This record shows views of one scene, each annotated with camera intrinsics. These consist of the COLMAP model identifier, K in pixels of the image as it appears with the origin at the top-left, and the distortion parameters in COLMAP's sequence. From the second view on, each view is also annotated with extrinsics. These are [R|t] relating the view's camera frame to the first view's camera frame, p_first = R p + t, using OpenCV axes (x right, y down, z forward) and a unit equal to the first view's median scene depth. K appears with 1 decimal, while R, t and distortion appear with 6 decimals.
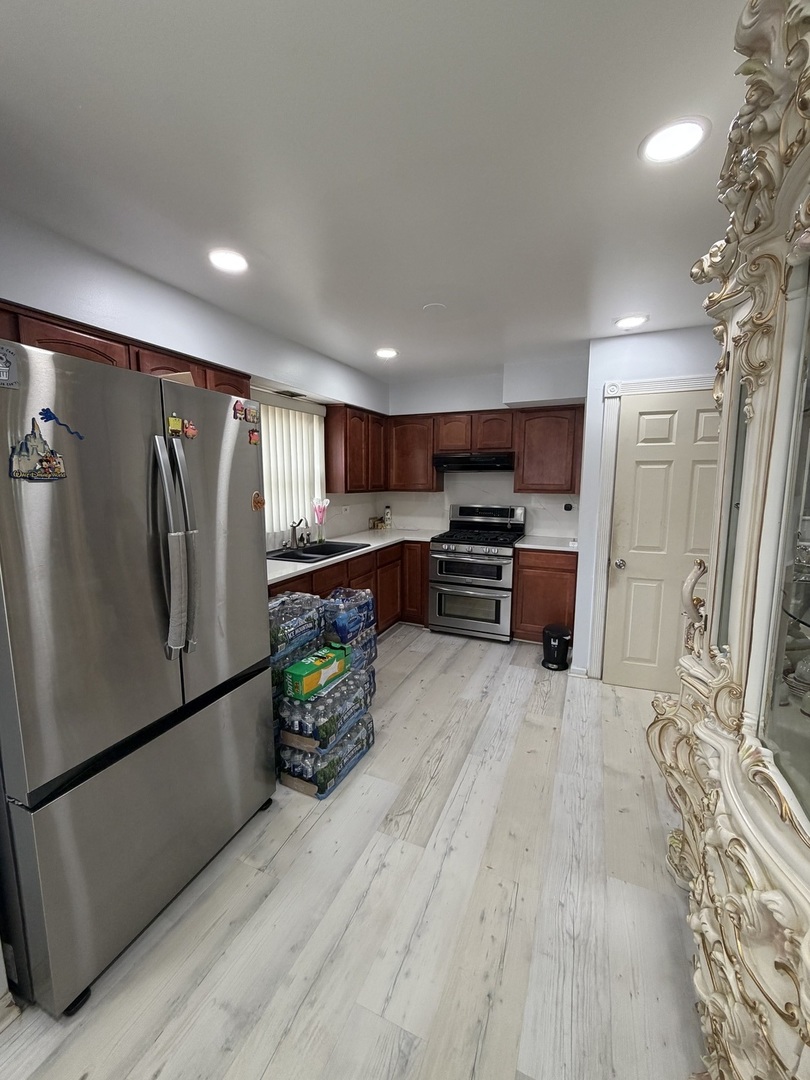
lens RADIAL K [[429.3, 0, 405.6], [0, 429.3, 534.9], [0, 0, 1]] dist [-0.000973, -0.000076]
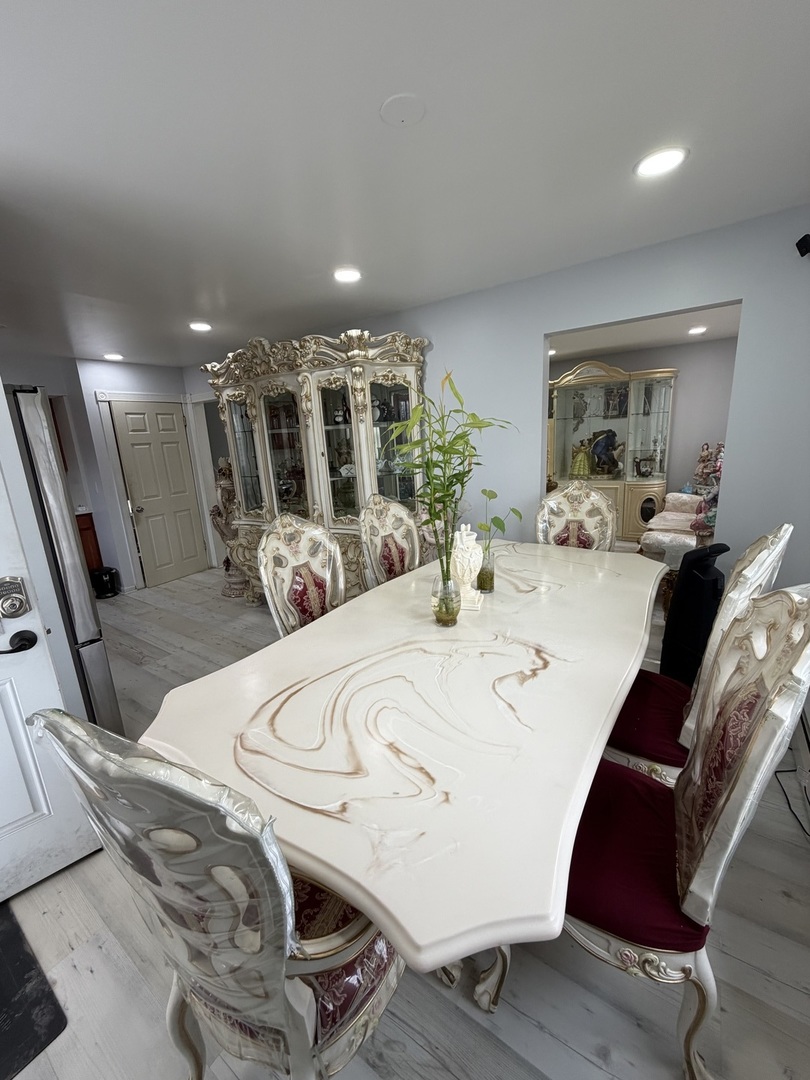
lens RADIAL K [[429.3, 0, 409.5], [0, 429.3, 535.3], [0, 0, 1]] dist [-0.000973, -0.000076]
pose [[0.182216, -0.233663, 0.955091, -0.893000], [0.182250, 0.962547, 0.200717, 0.025125], [-0.966221, 0.137492, 0.217976, -0.304965]]
